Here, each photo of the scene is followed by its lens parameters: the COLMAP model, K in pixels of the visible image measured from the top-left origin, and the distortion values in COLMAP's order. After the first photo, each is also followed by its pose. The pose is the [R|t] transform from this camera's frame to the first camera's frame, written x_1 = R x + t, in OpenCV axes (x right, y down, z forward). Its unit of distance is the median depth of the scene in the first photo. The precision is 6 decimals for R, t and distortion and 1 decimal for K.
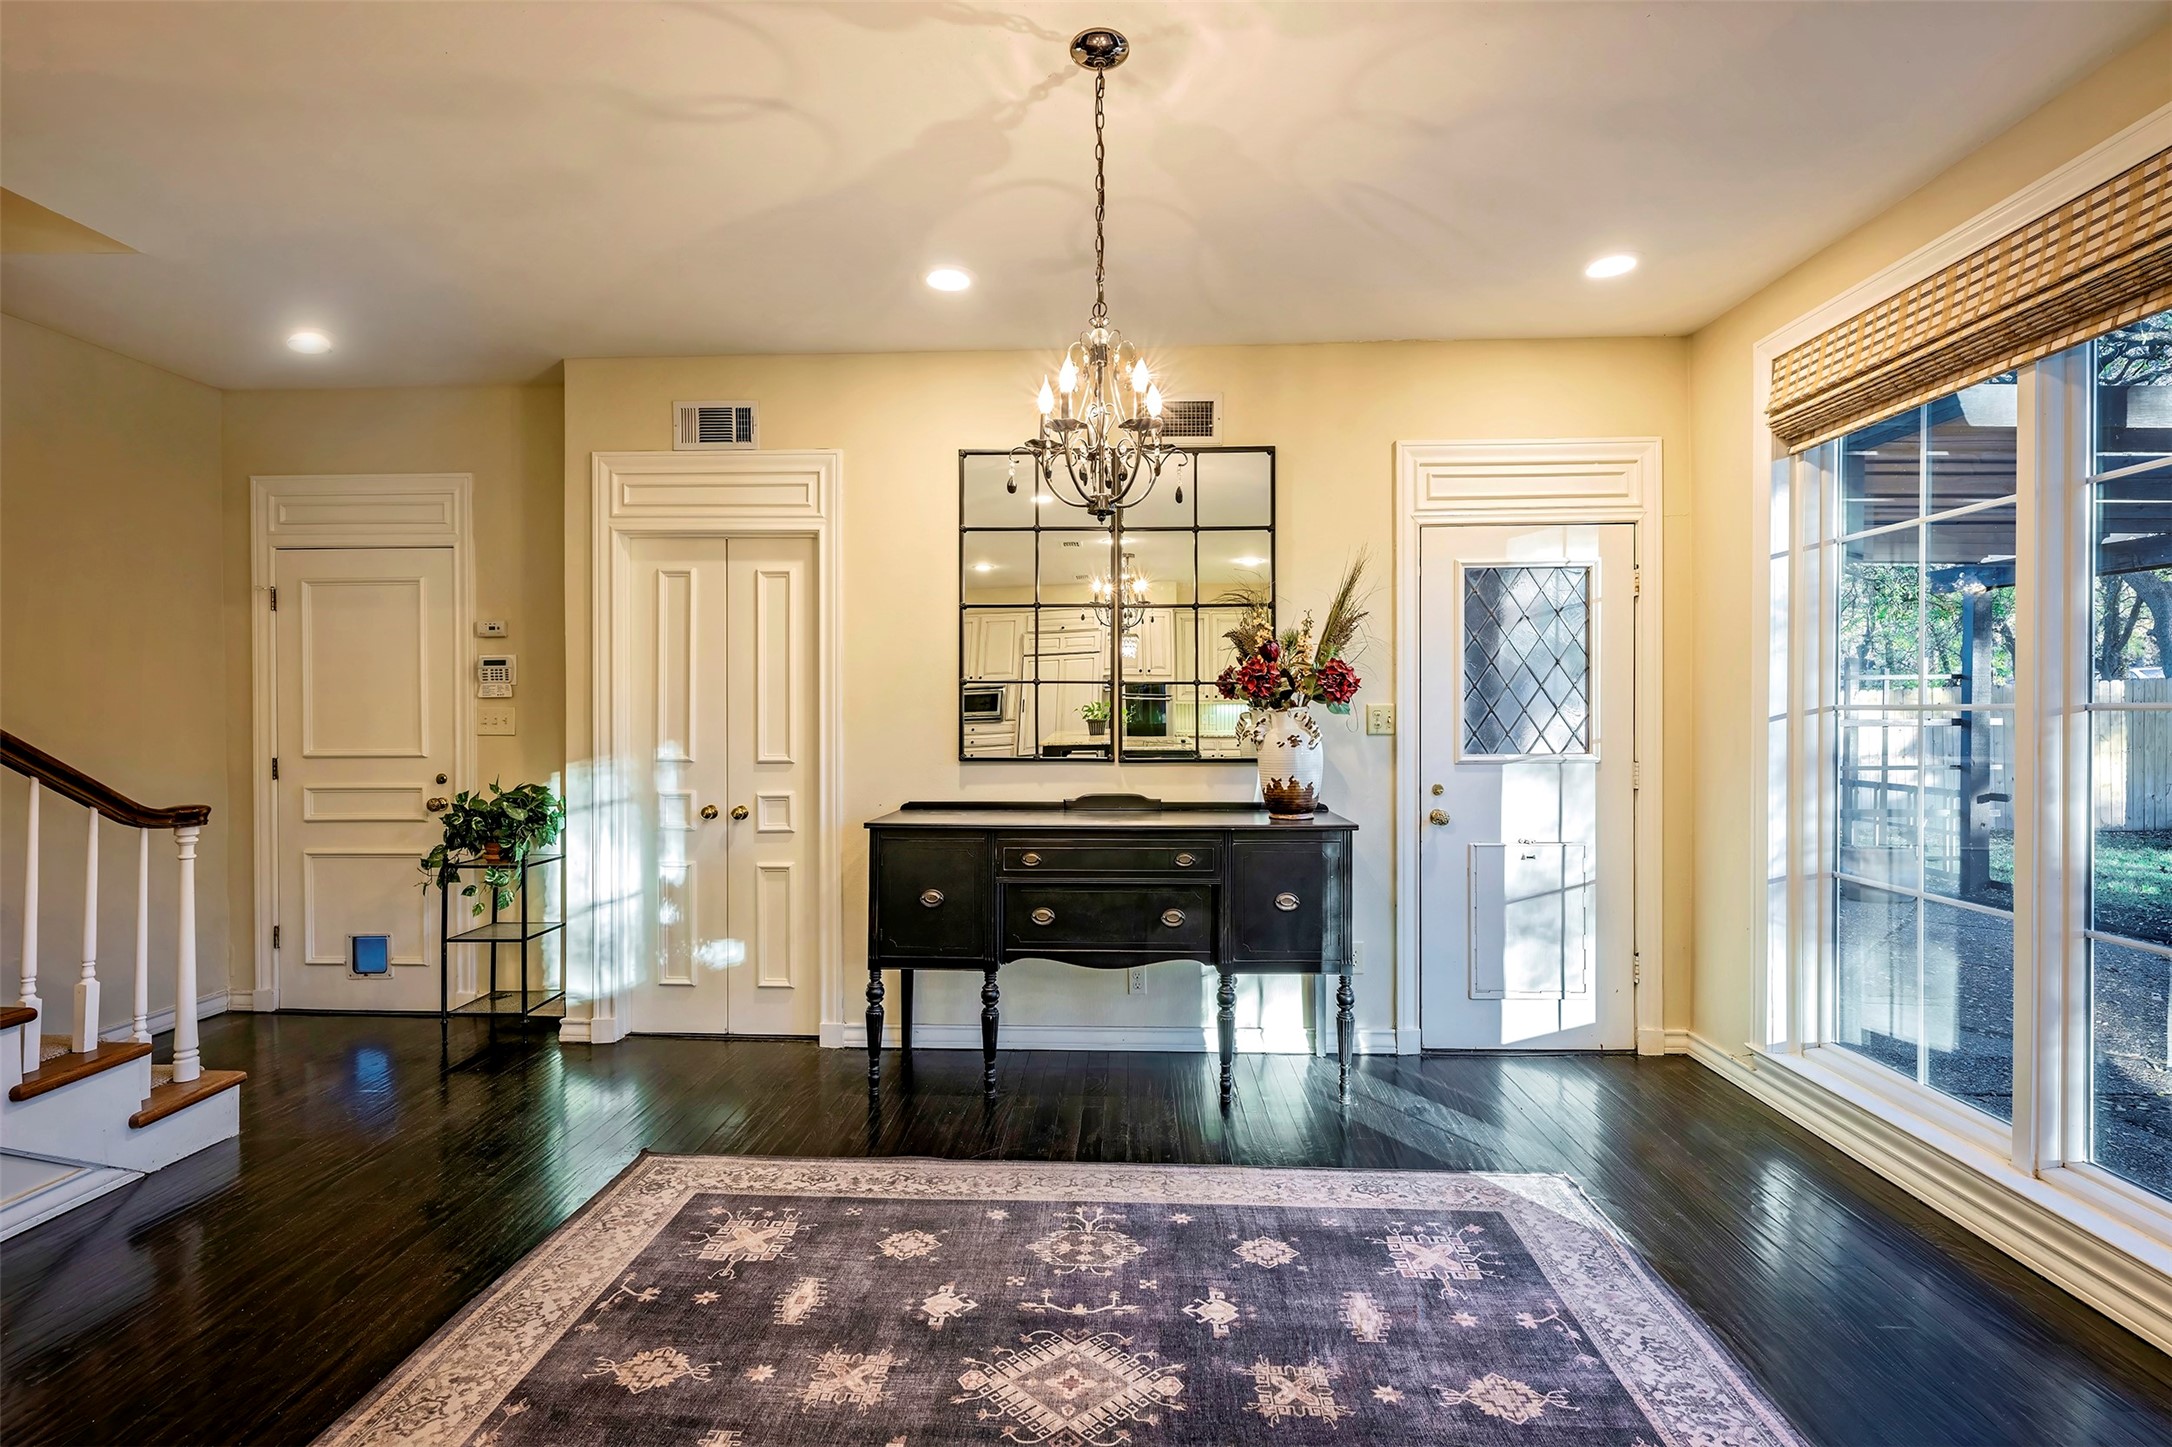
lens RADIAL K [[946.4, 0, 1089.1], [0, 946.4, 716.7], [0, 0, 1]] dist [-0.002304, -0.000122]
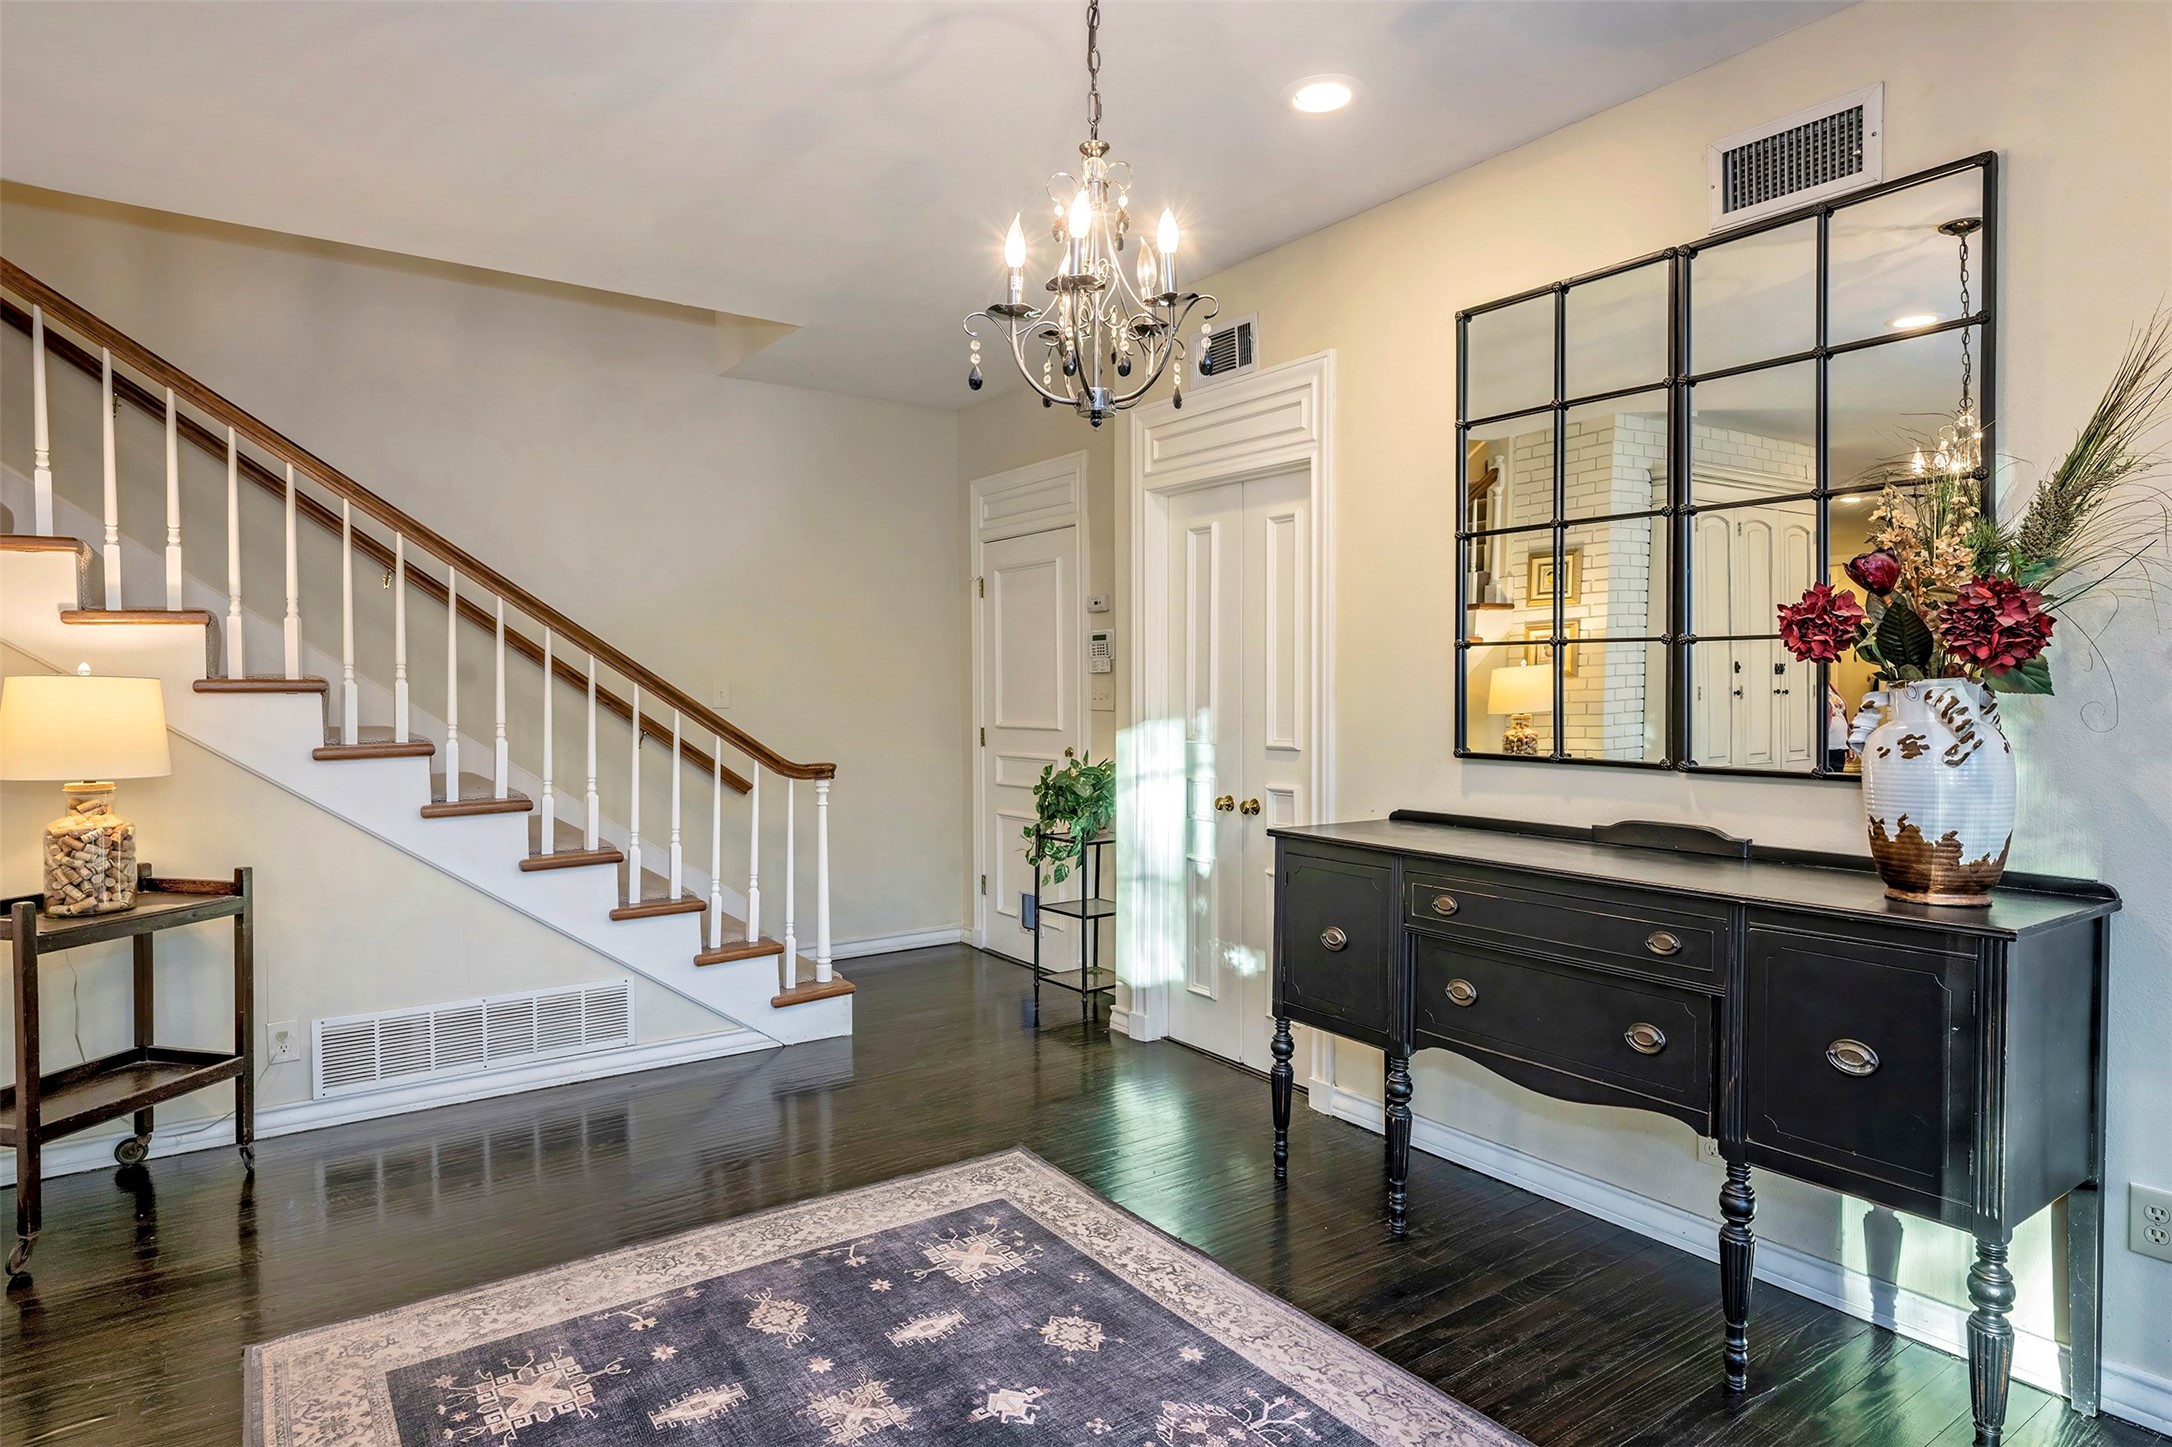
lens RADIAL K [[1210.7, 0, 1085.7], [0, 1210.7, 714.0], [0, 0, 1]] dist [0.002003, 0.001890]
pose [[0.612259, 0.018266, -0.790446, 0.470891], [-0.002354, 0.999771, 0.021279, -0.004255], [0.790654, -0.011168, 0.612162, 0.268292]]
